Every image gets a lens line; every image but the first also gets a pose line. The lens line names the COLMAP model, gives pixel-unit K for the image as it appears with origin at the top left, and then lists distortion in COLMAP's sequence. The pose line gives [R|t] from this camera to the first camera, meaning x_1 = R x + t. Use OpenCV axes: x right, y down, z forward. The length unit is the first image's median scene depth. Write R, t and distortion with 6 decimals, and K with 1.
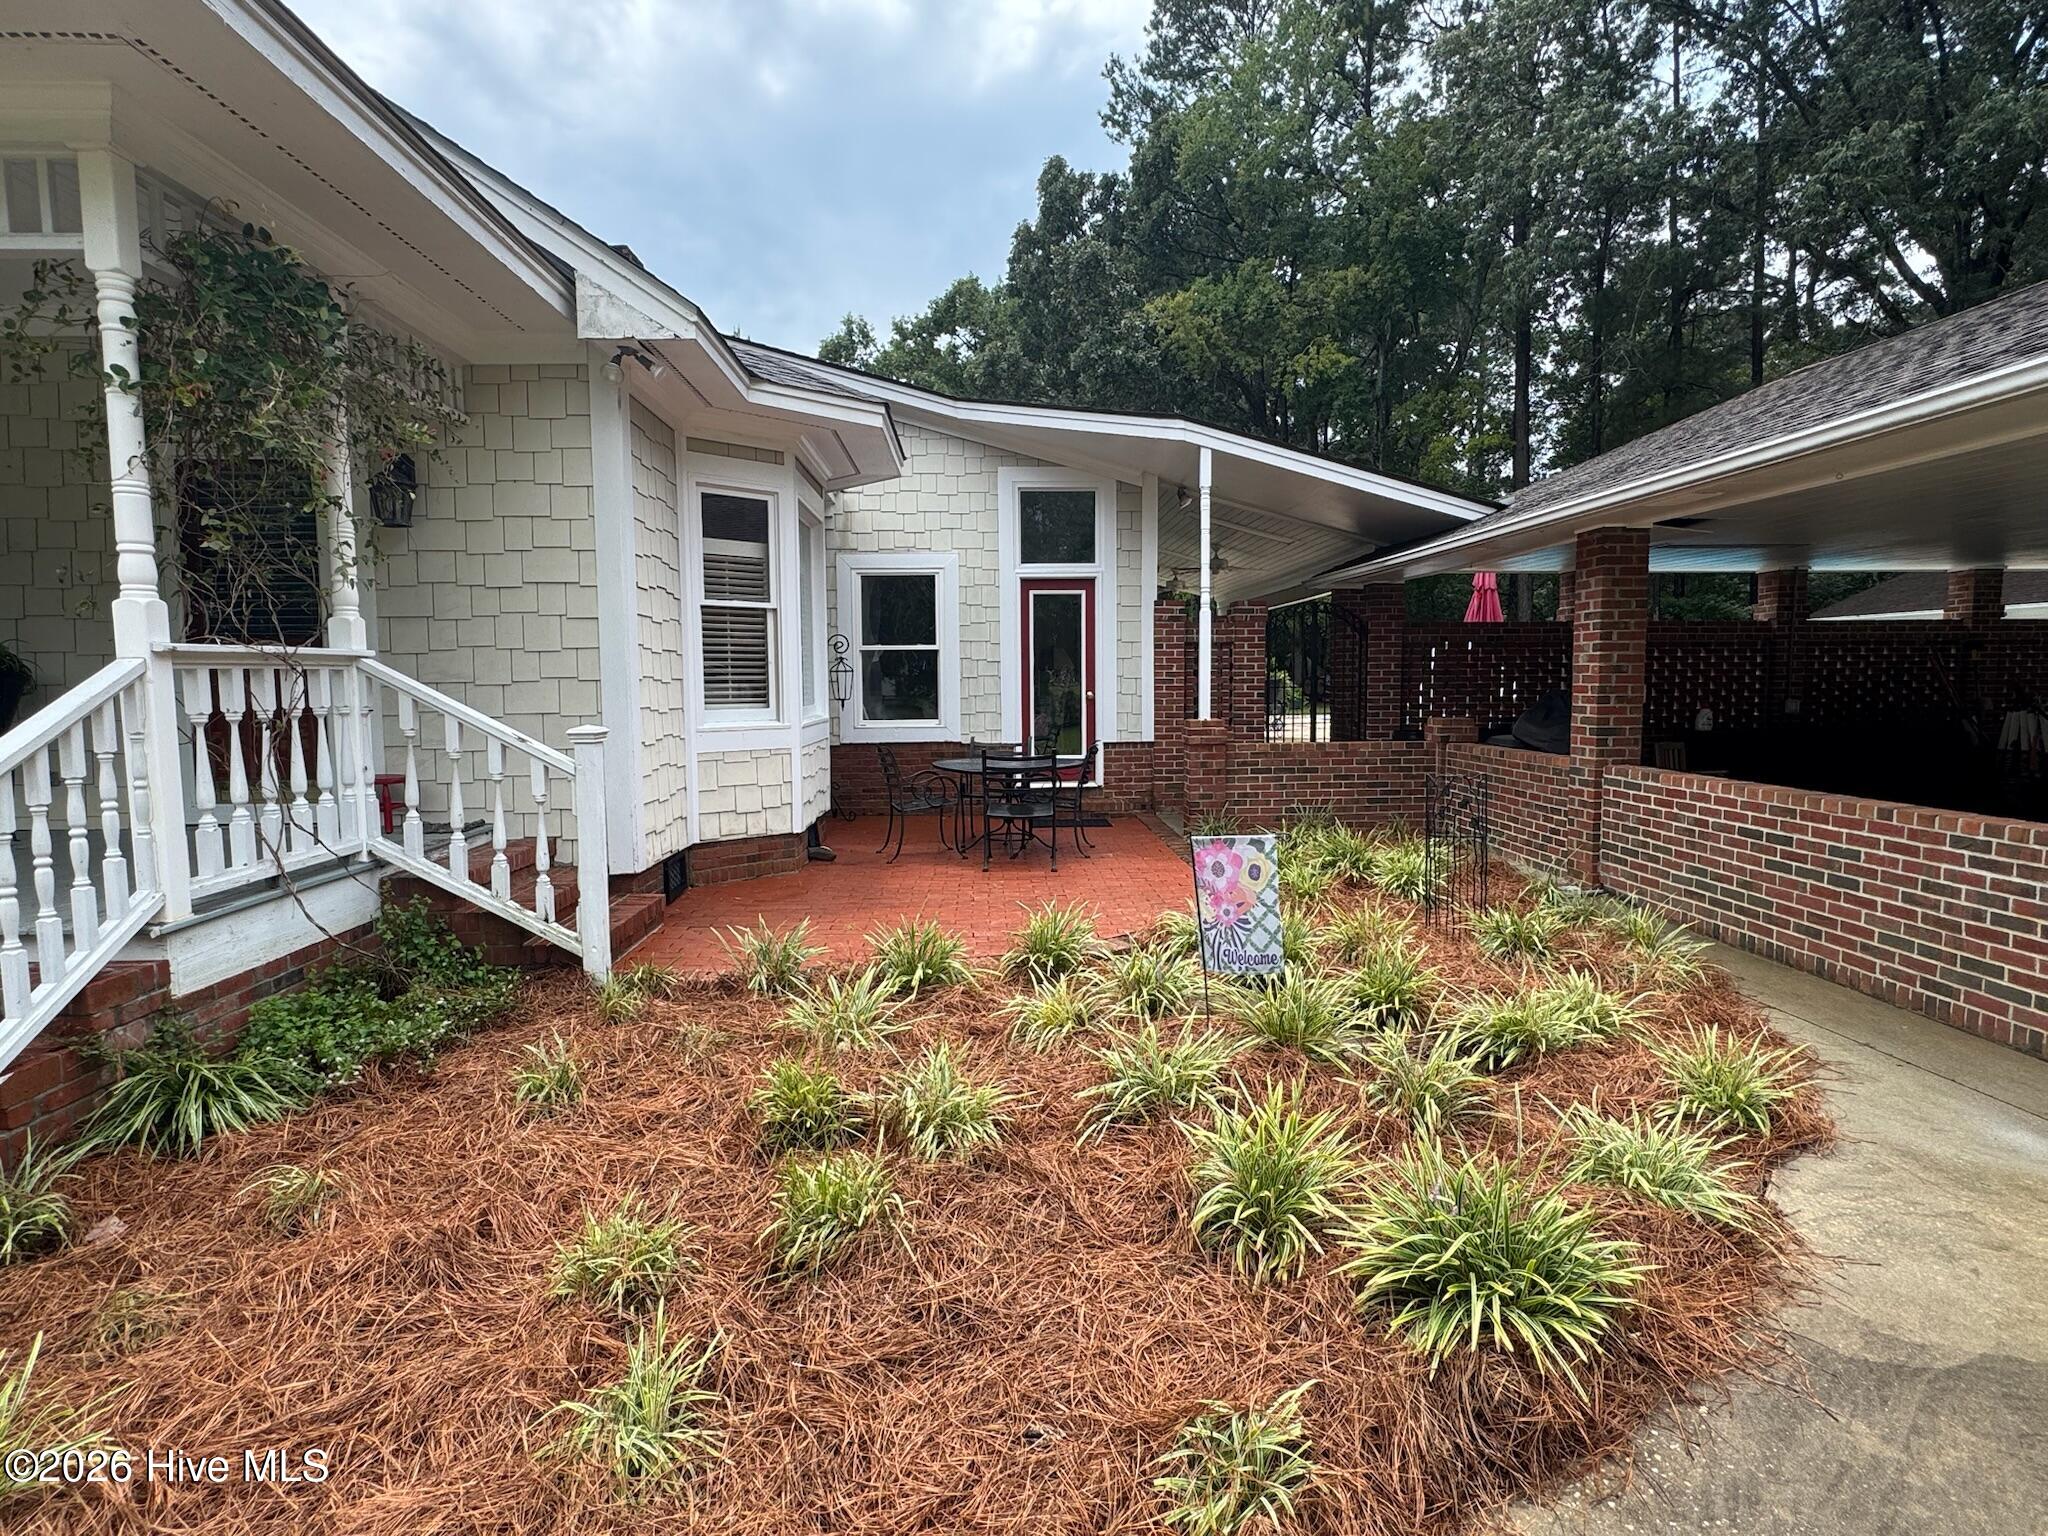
lens RADIAL K [[1054.0, 0, 1025.8], [0, 1054.0, 767.4], [0, 0, 1]] dist [-0.005032, 0.000060]
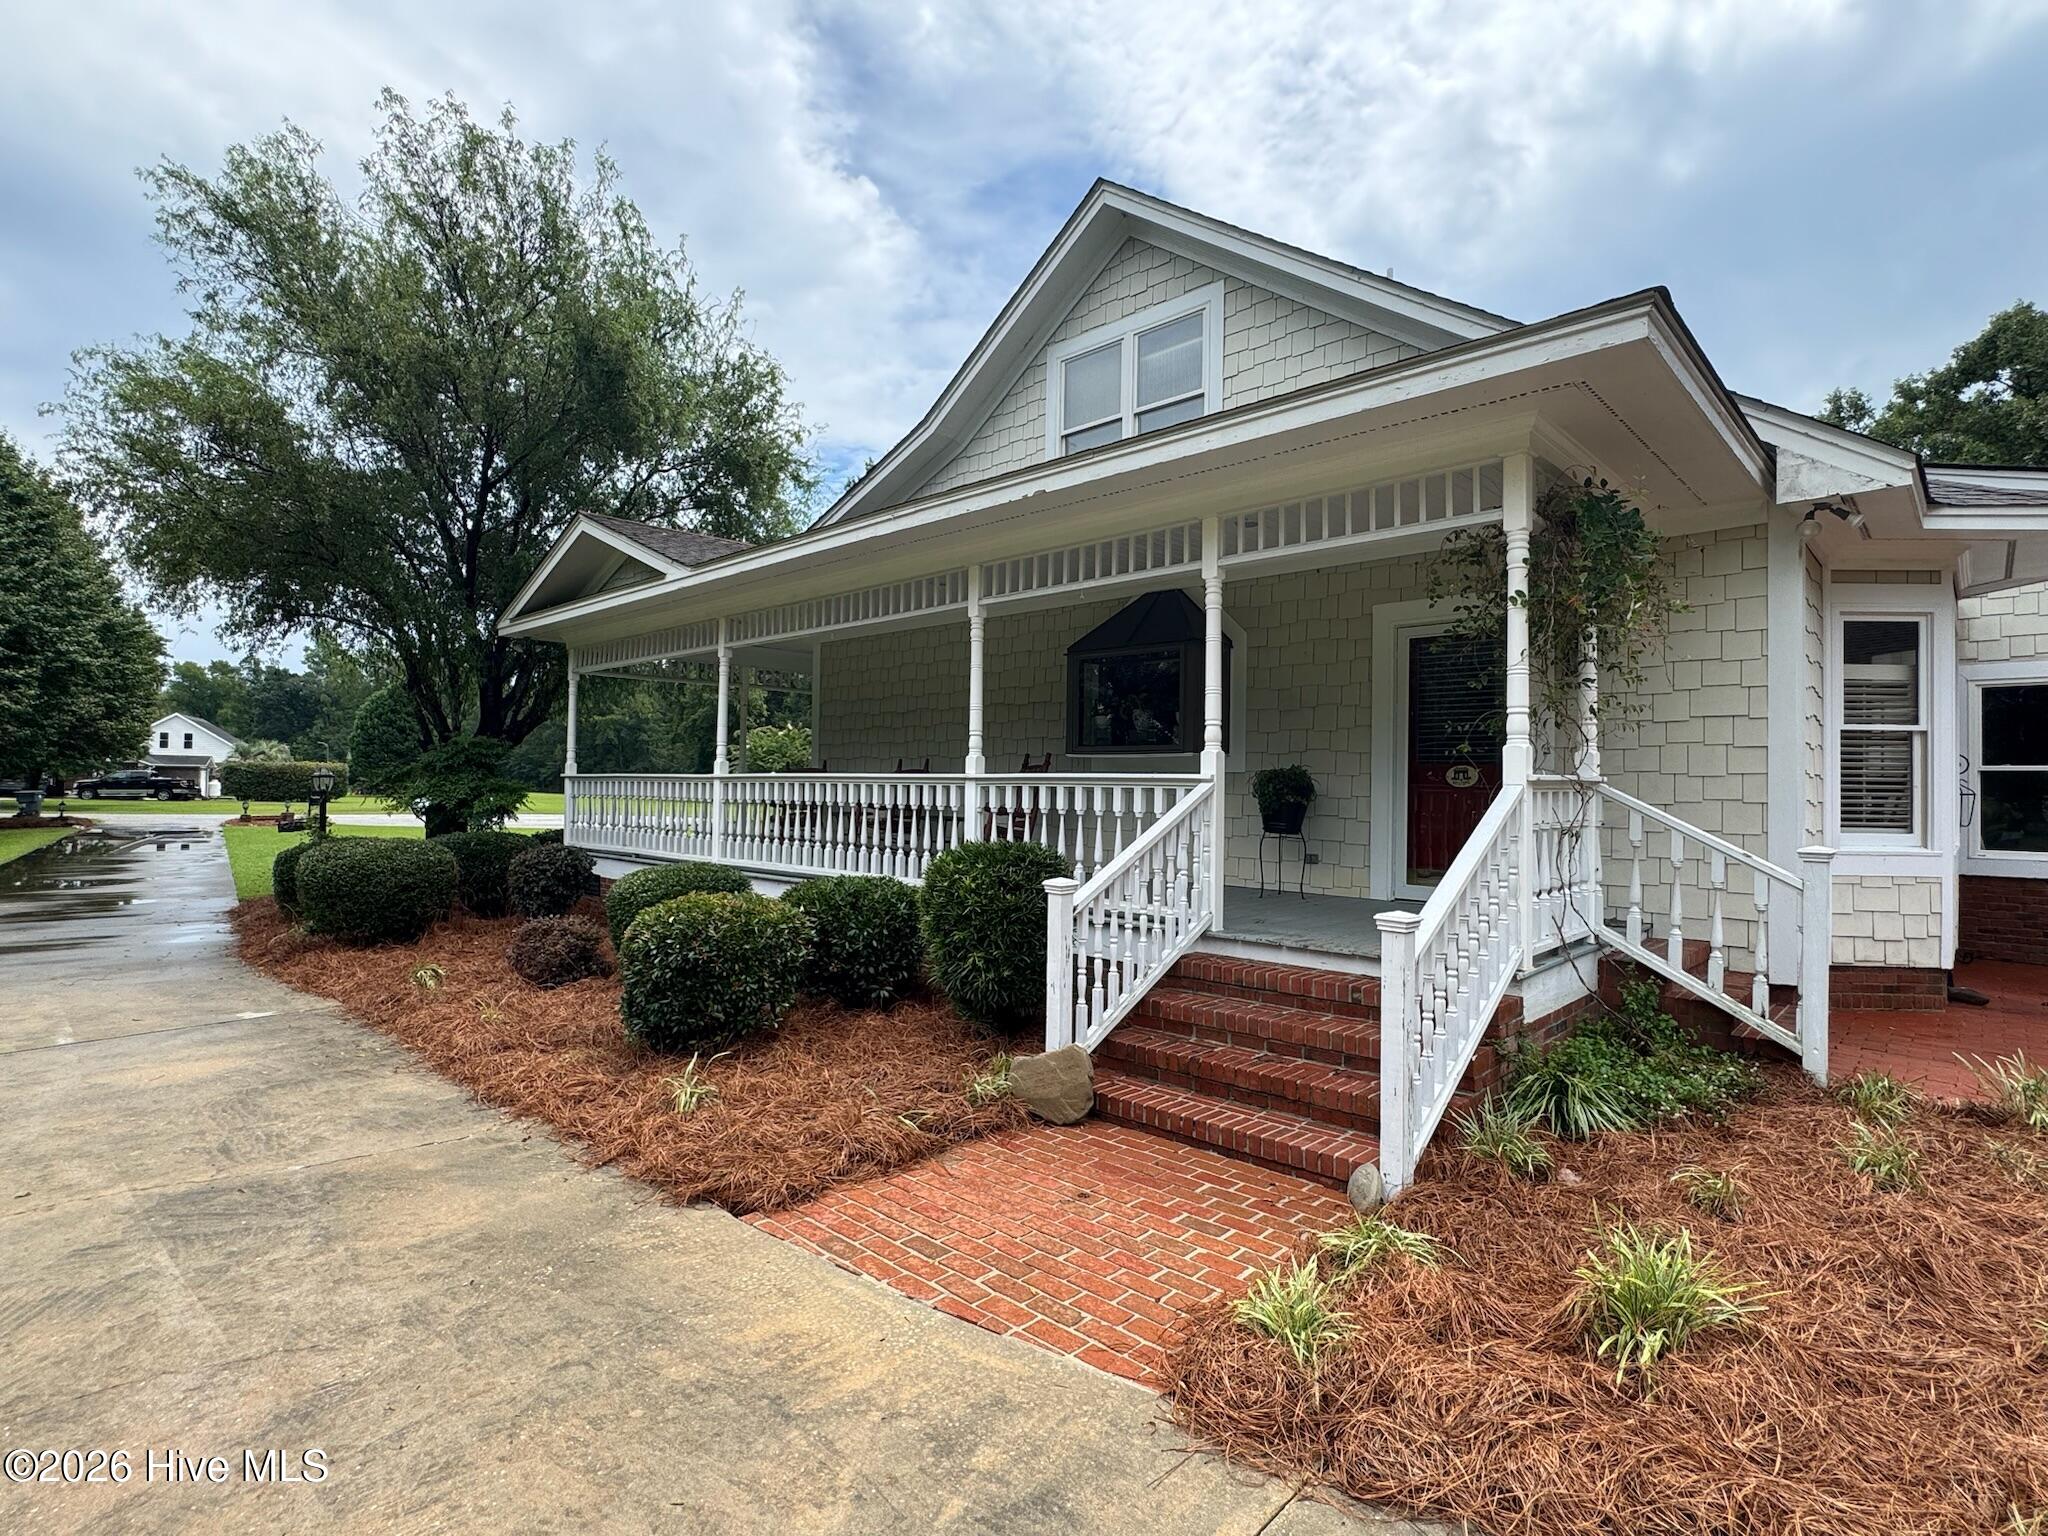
lens RADIAL K [[1009.4, 0, 1016.1], [0, 1009.4, 769.9], [0, 0, 1]] dist [-0.004062, -0.002451]
pose [[0.695144, 0.004450, -0.718857, -0.196526], [-0.077332, 0.994641, -0.068625, 0.015222], [0.714699, 0.103295, 0.691763, -0.286630]]
